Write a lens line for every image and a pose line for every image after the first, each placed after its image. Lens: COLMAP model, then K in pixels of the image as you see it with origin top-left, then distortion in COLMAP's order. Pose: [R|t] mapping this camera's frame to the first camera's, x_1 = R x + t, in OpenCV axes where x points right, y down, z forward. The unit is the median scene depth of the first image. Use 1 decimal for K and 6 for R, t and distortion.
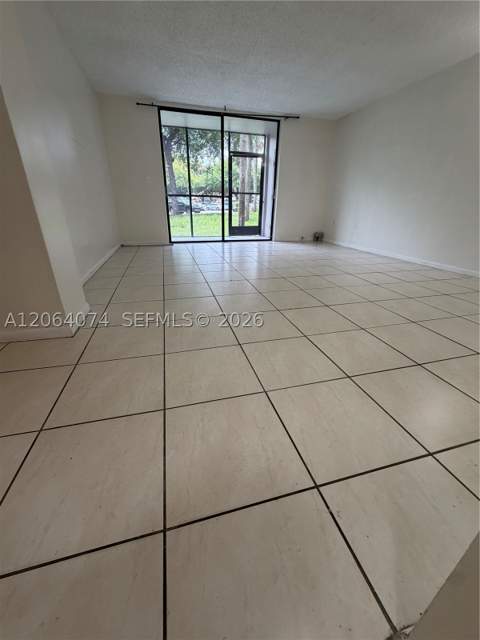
lens RADIAL K [[253.8, 0, 239.8], [0, 253.8, 316.1], [0, 0, 1]] dist [-0.001729, -0.000409]
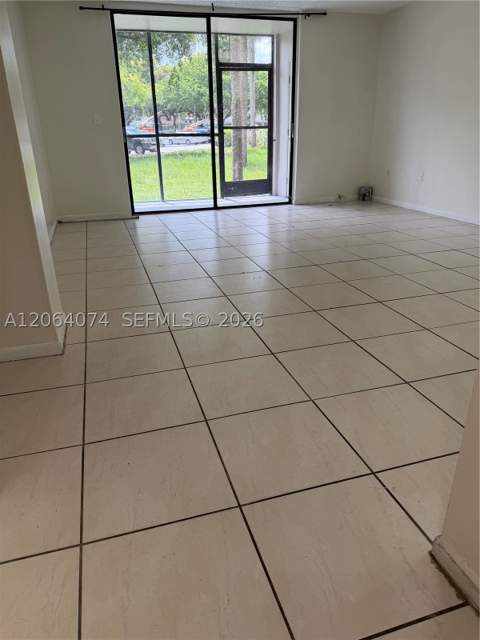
lens RADIAL K [[453.3, 0, 237.6], [0, 453.3, 320.6], [0, 0, 1]] dist [0.084040, -0.132441]
pose [[0.998959, -0.043391, 0.014095, -0.039502], [0.043643, 0.998884, -0.018067, 0.008289], [-0.013295, 0.018664, 0.999737, -0.138608]]
